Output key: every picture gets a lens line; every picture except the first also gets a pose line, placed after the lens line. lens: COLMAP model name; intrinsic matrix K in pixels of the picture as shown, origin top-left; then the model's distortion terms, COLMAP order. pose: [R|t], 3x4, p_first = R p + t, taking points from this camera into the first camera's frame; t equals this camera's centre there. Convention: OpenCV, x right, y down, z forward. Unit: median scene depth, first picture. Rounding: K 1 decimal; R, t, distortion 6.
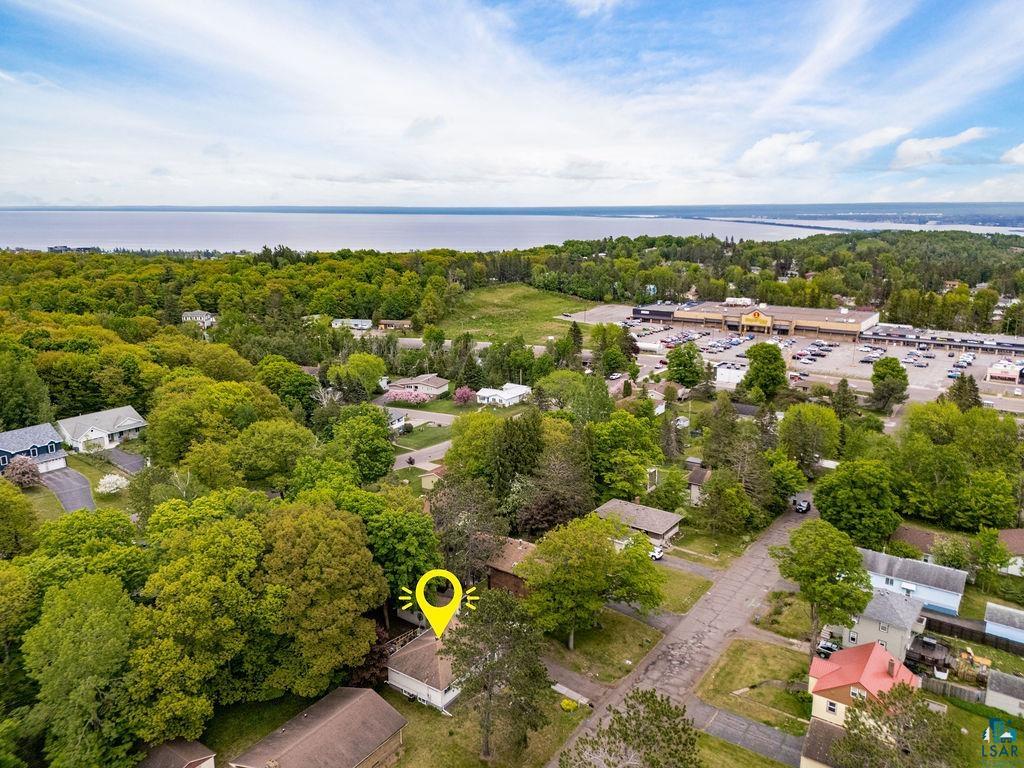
lens RADIAL K [[752.4, 0, 525.6], [0, 752.4, 394.1], [0, 0, 1]] dist [0.061054, -0.051491]
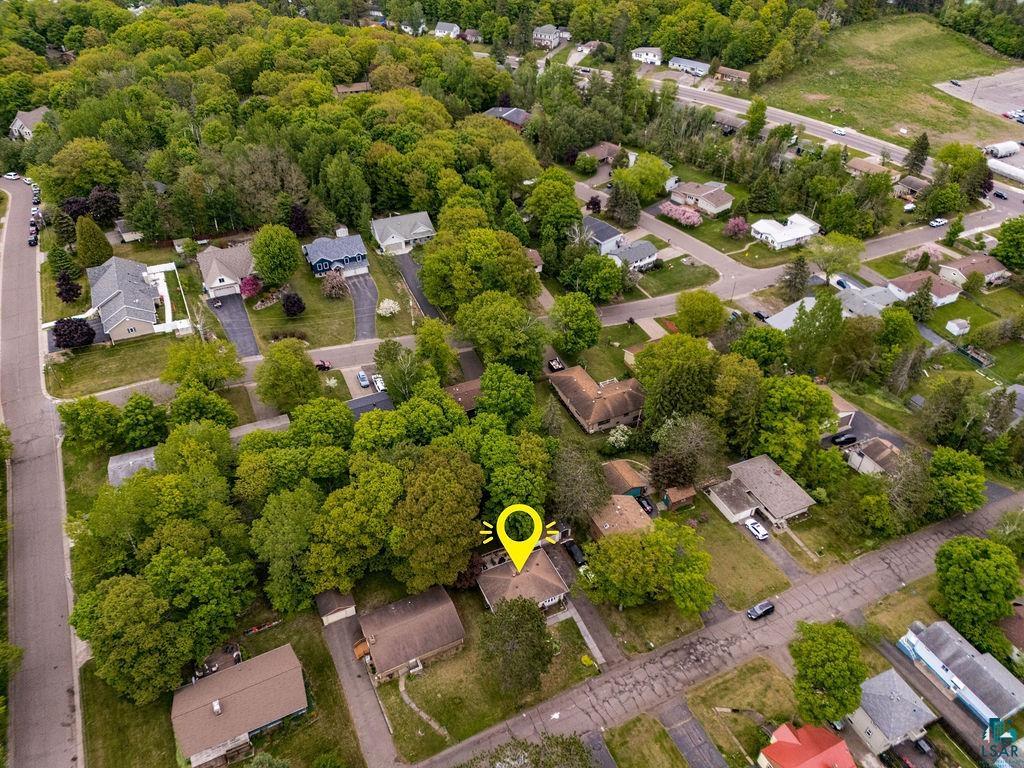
lens RADIAL K [[752.4, 0, 517.5], [0, 752.4, 386.3], [0, 0, 1]] dist [0.061054, -0.051491]
pose [[0.868640, 0.319029, -0.379059, 0.088656], [-0.130366, 0.885306, 0.446361, -0.176270], [0.477985, -0.338311, 0.810602, 0.004080]]
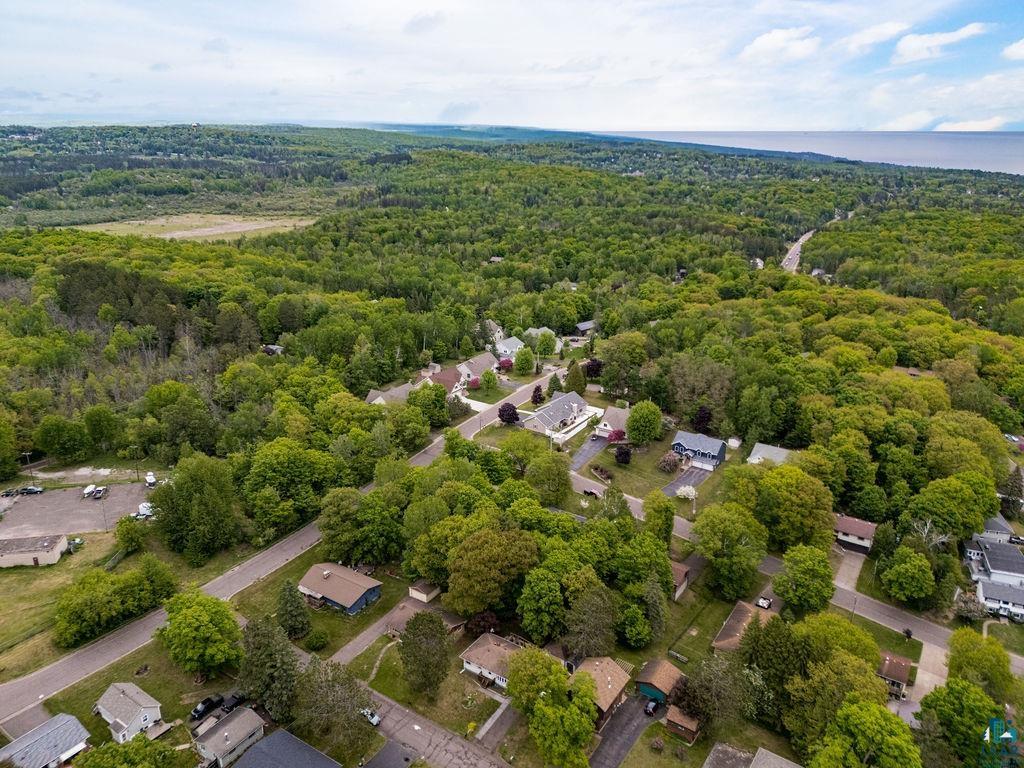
lens RADIAL K [[752.4, 0, 515.5], [0, 752.4, 379.7], [0, 0, 1]] dist [0.061054, -0.051491]
pose [[0.007033, 0.315238, -0.948987, 0.388283], [-0.245276, 0.920563, 0.303978, -0.222213], [0.969428, 0.230626, 0.083794, 0.228324]]
